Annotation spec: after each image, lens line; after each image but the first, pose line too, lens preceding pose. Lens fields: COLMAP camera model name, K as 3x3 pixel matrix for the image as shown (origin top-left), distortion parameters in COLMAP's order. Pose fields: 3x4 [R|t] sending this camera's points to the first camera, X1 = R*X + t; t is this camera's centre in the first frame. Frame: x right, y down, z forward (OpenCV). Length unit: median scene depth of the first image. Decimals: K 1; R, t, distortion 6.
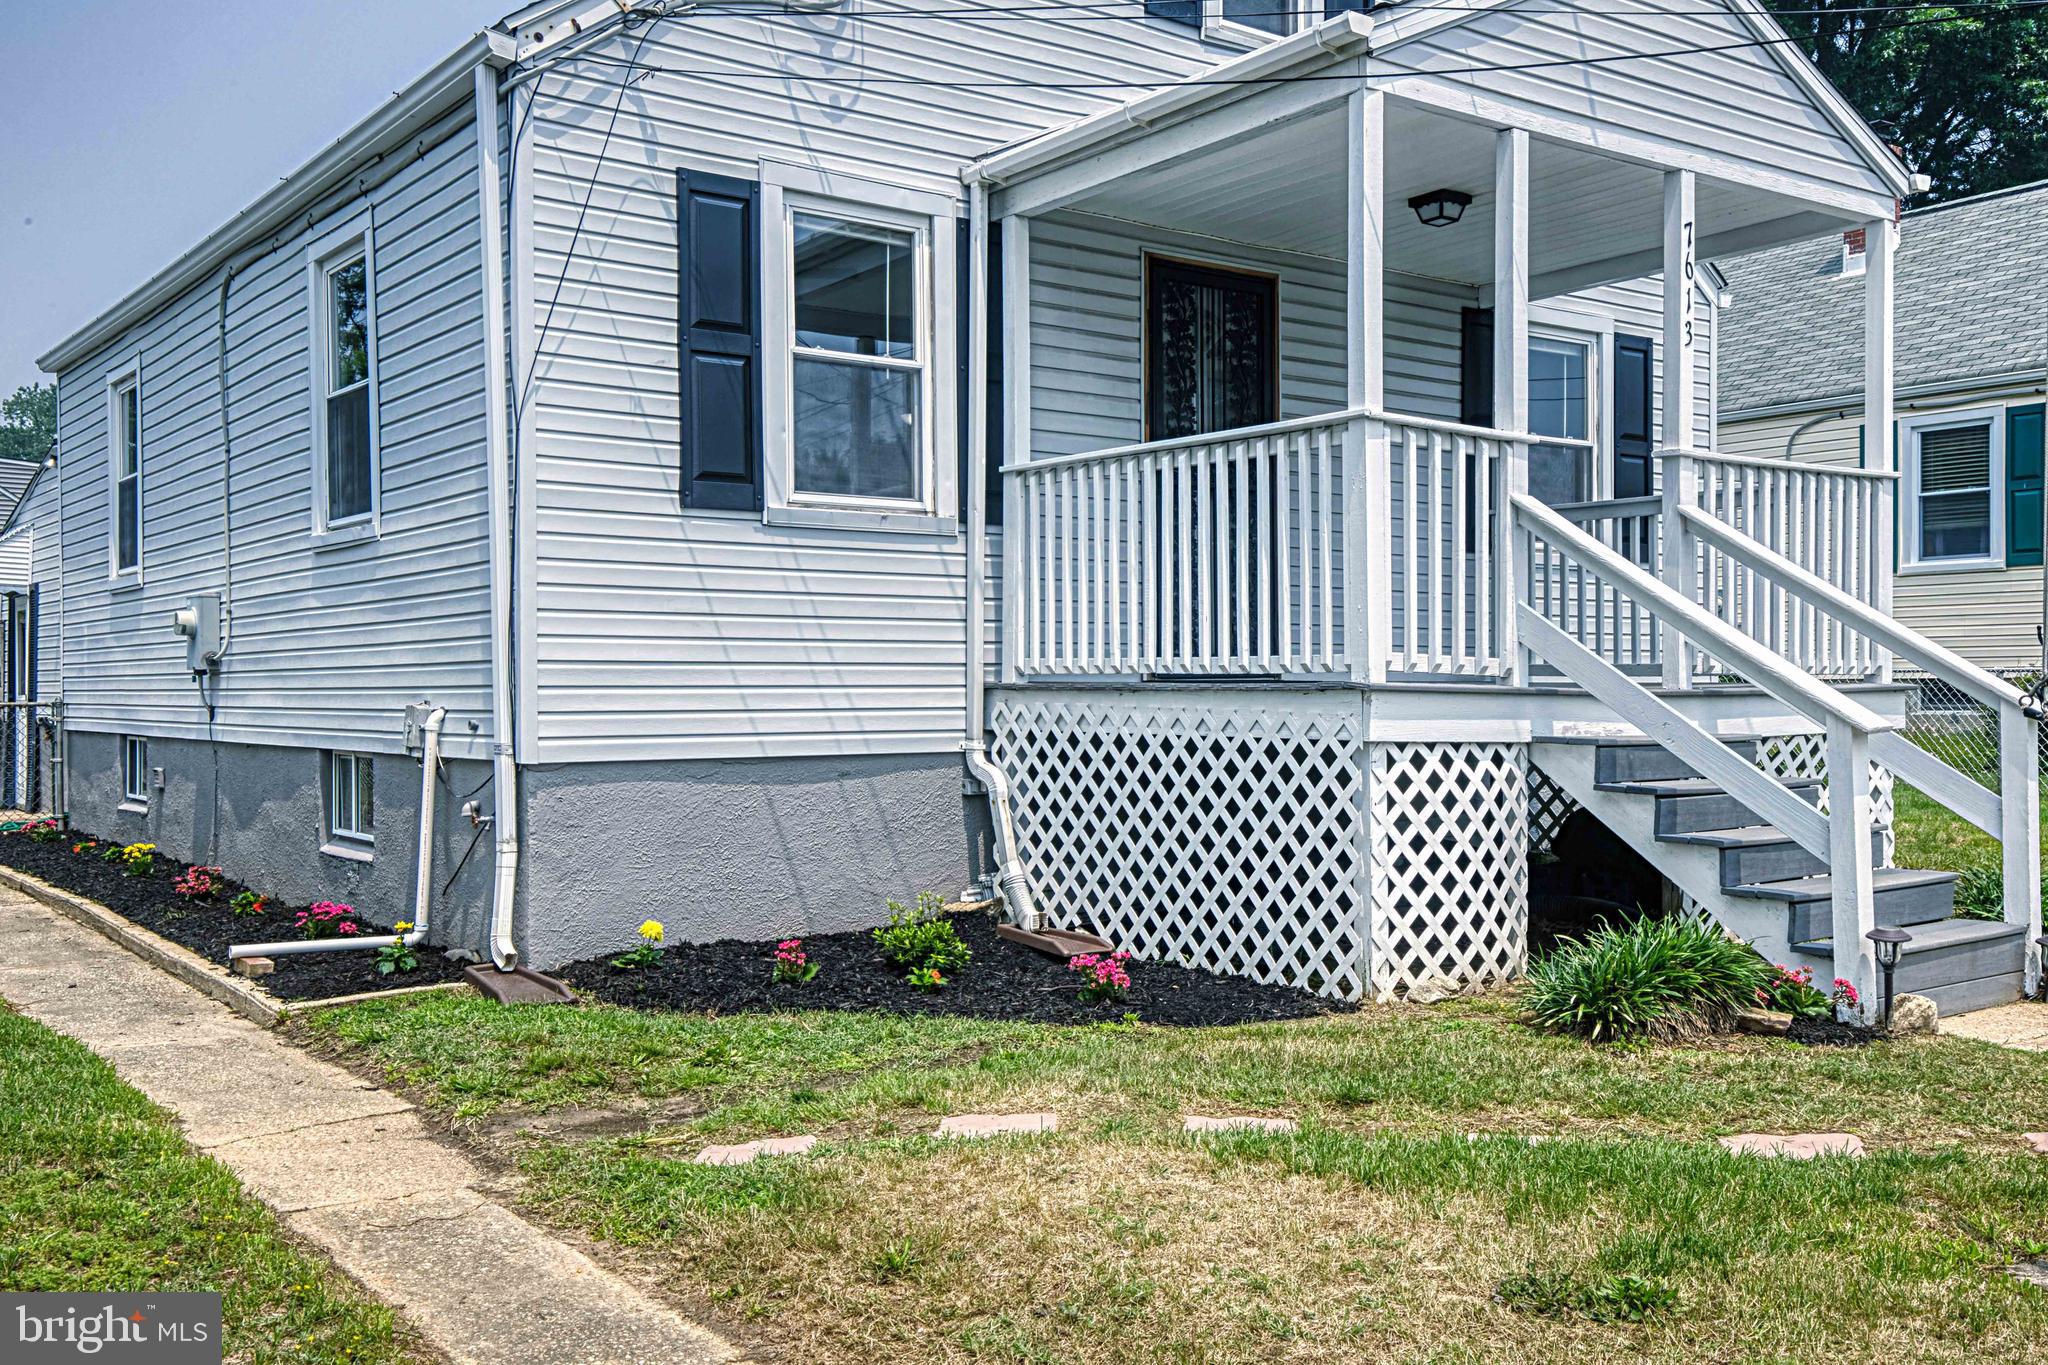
lens RADIAL K [[1866.7, 0, 1041.5], [0, 1866.7, 694.6], [0, 0, 1]] dist [0.046589, 0.000000]
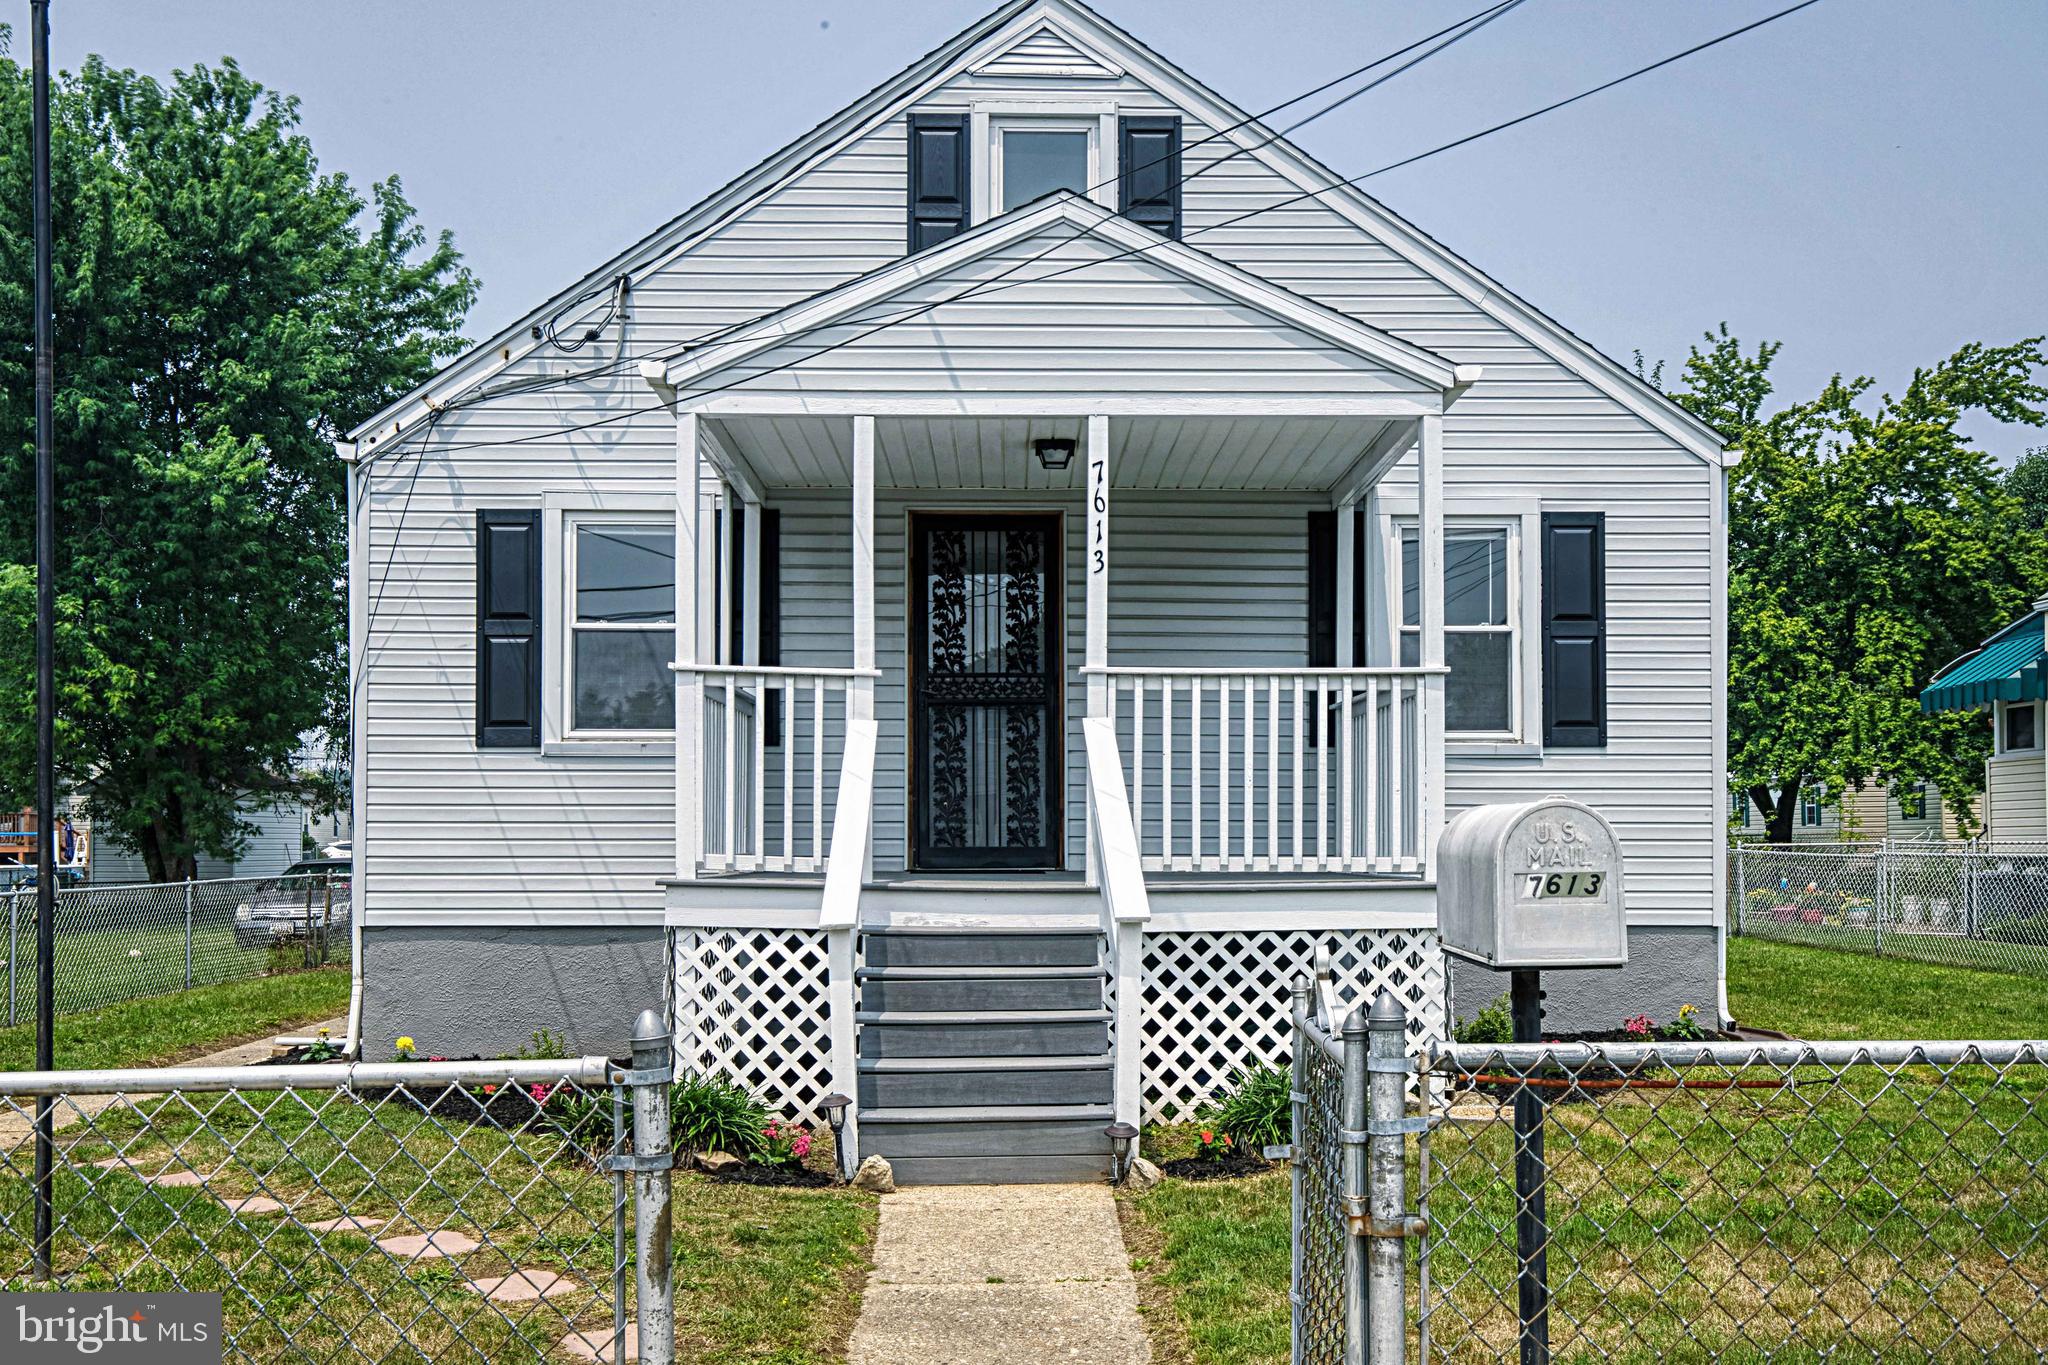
lens RADIAL K [[1866.7, 0, 1015.1], [0, 1866.7, 790.3], [0, 0, 1]] dist [0.046589, 0.000000]
pose [[0.809010, -0.014350, -0.587620, 0.942479], [-0.007158, 0.999387, -0.034260, -0.021035], [0.587752, 0.031923, 0.808411, 0.093741]]
